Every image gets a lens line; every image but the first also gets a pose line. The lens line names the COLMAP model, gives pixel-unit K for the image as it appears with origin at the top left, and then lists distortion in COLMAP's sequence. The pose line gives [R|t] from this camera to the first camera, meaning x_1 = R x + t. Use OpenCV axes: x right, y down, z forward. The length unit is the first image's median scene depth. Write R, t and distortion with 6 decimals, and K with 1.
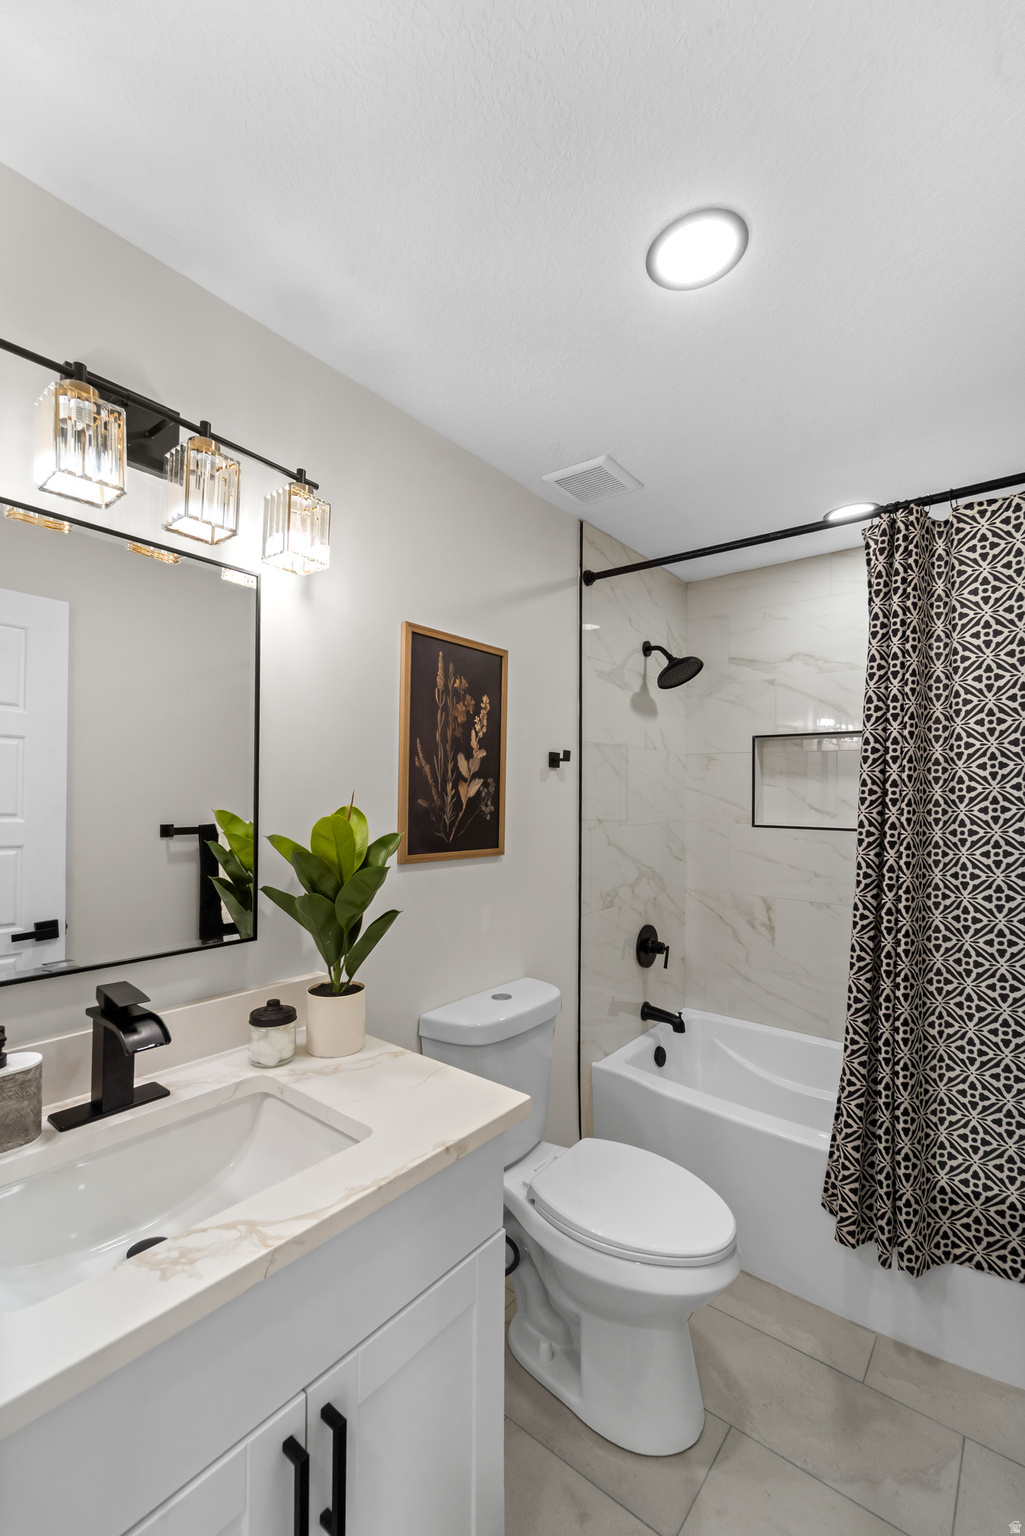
lens RADIAL K [[645.0, 0, 508.8], [0, 645.0, 784.7], [0, 0, 1]] dist [0.003346, -0.001521]
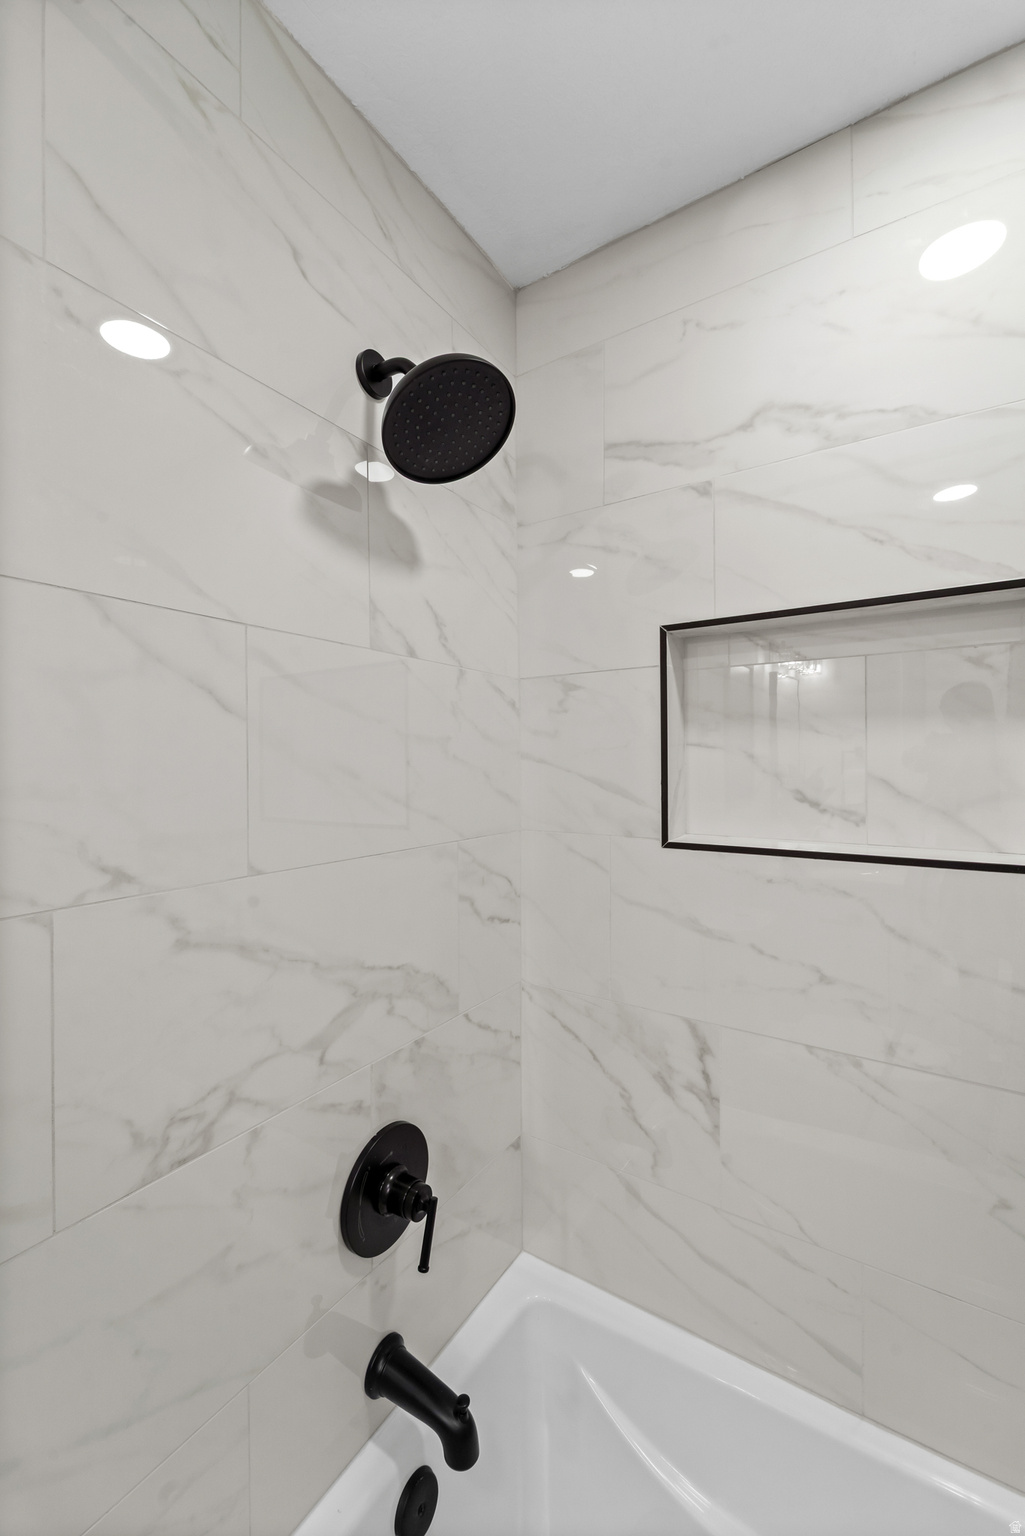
lens RADIAL K [[645.0, 0, 515.2], [0, 645.0, 760.2], [0, 0, 1]] dist [0.003346, -0.001521]
pose [[0.994156, -0.015212, 0.106878, 0.246856], [0.014497, 0.999867, 0.007462, 0.005942], [-0.106978, -0.005869, 0.994244, 0.616826]]
